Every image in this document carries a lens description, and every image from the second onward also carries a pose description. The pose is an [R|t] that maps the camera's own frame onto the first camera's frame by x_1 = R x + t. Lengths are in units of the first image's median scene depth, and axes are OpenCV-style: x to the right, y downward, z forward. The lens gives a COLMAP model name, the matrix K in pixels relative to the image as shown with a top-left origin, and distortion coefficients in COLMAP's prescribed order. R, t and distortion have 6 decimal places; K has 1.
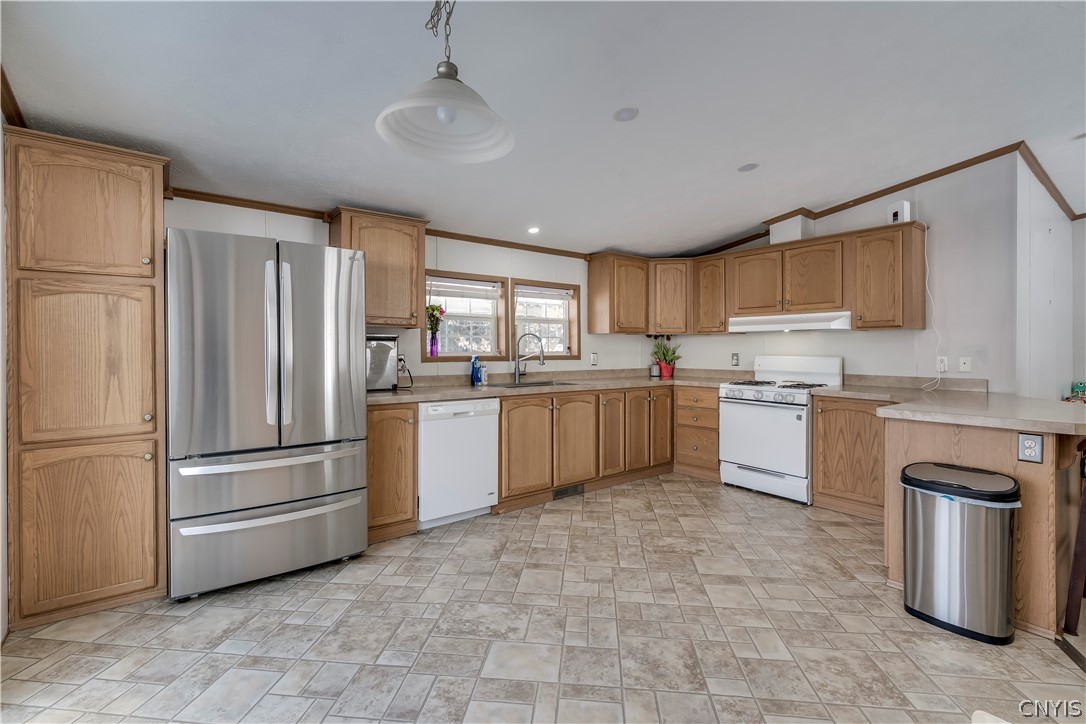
lens RADIAL K [[505.2, 0, 543.0], [0, 505.2, 362.0], [0, 0, 1]] dist [-0.003248, -0.000341]
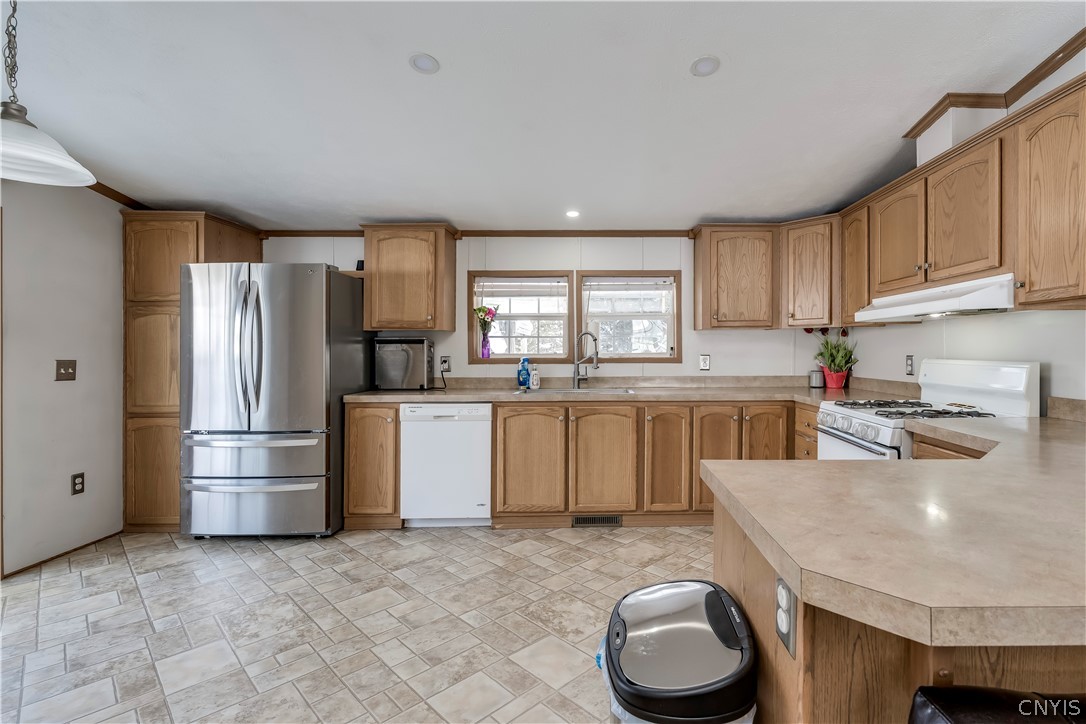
lens RADIAL K [[510.7, 0, 518.1], [0, 510.7, 363.7], [0, 0, 1]] dist [-0.002663, -0.000154]
pose [[0.792475, 0.010975, -0.609805, 0.460553], [-0.010521, 0.999935, 0.004324, -0.005388], [0.609813, 0.002989, 0.792540, 0.253481]]
